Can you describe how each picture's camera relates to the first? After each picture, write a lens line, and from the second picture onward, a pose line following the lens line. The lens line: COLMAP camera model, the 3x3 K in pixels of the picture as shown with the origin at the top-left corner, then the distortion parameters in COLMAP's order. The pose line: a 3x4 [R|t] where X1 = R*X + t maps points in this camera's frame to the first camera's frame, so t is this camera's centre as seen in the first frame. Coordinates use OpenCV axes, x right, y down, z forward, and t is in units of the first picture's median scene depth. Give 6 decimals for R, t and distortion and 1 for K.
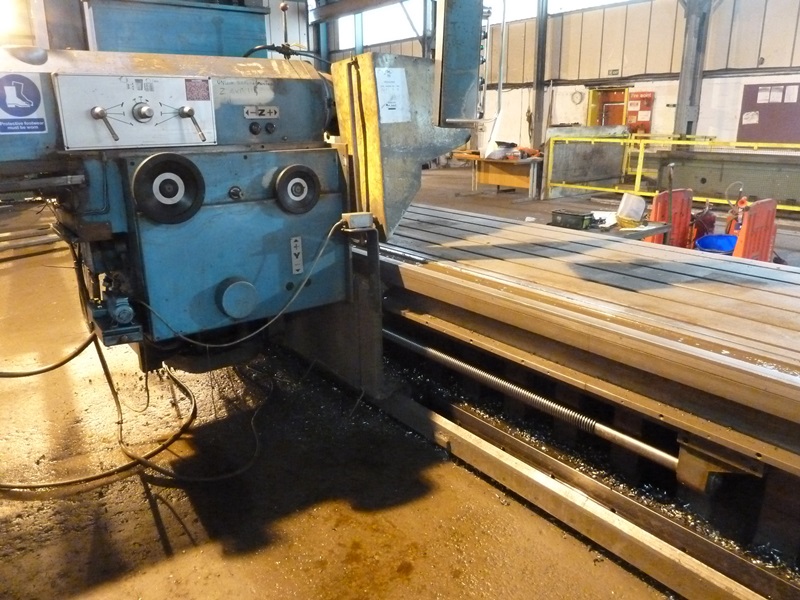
lens RADIAL K [[598.7, 0, 400.7], [0, 598.7, 302.4], [0, 0, 1]] dist [-0.030908, -0.006629]
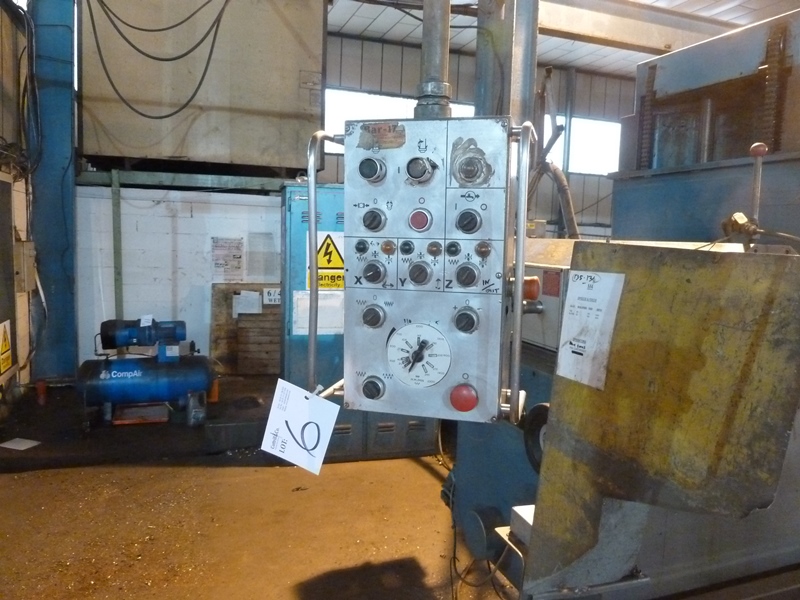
lens RADIAL K [[598.7, 0, 397.5], [0, 598.7, 297.4], [0, 0, 1]] dist [-0.030908, -0.006629]
pose [[-0.287957, 0.098100, -0.952606, 0.458085], [-0.303448, 0.934132, 0.187925, -0.396348], [0.908295, 0.343181, -0.239222, 0.932286]]
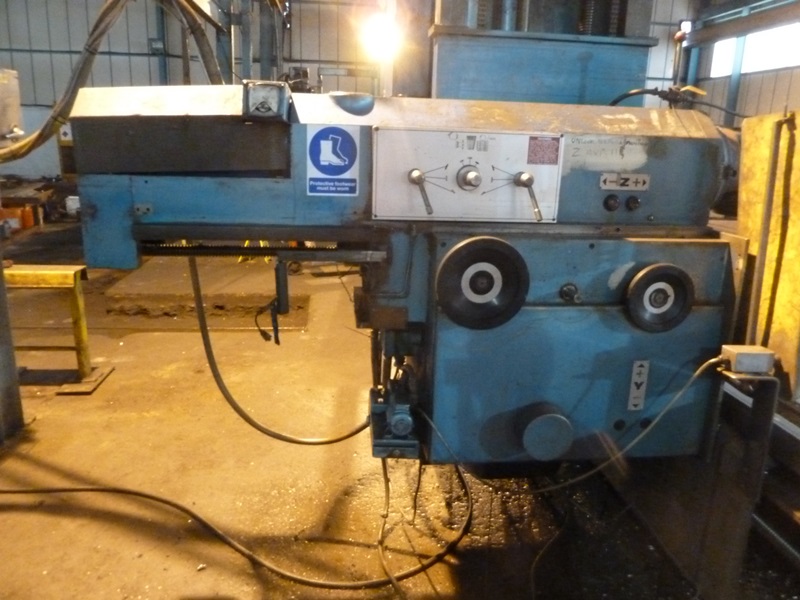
lens RADIAL K [[598.7, 0, 398.9], [0, 598.7, 297.1], [0, 0, 1]] dist [-0.030908, -0.006629]
pose [[0.854473, 0.165428, -0.492452, -0.090880], [-0.187395, 0.982273, 0.004815, -0.136921], [0.484519, 0.088169, 0.870326, 0.256054]]
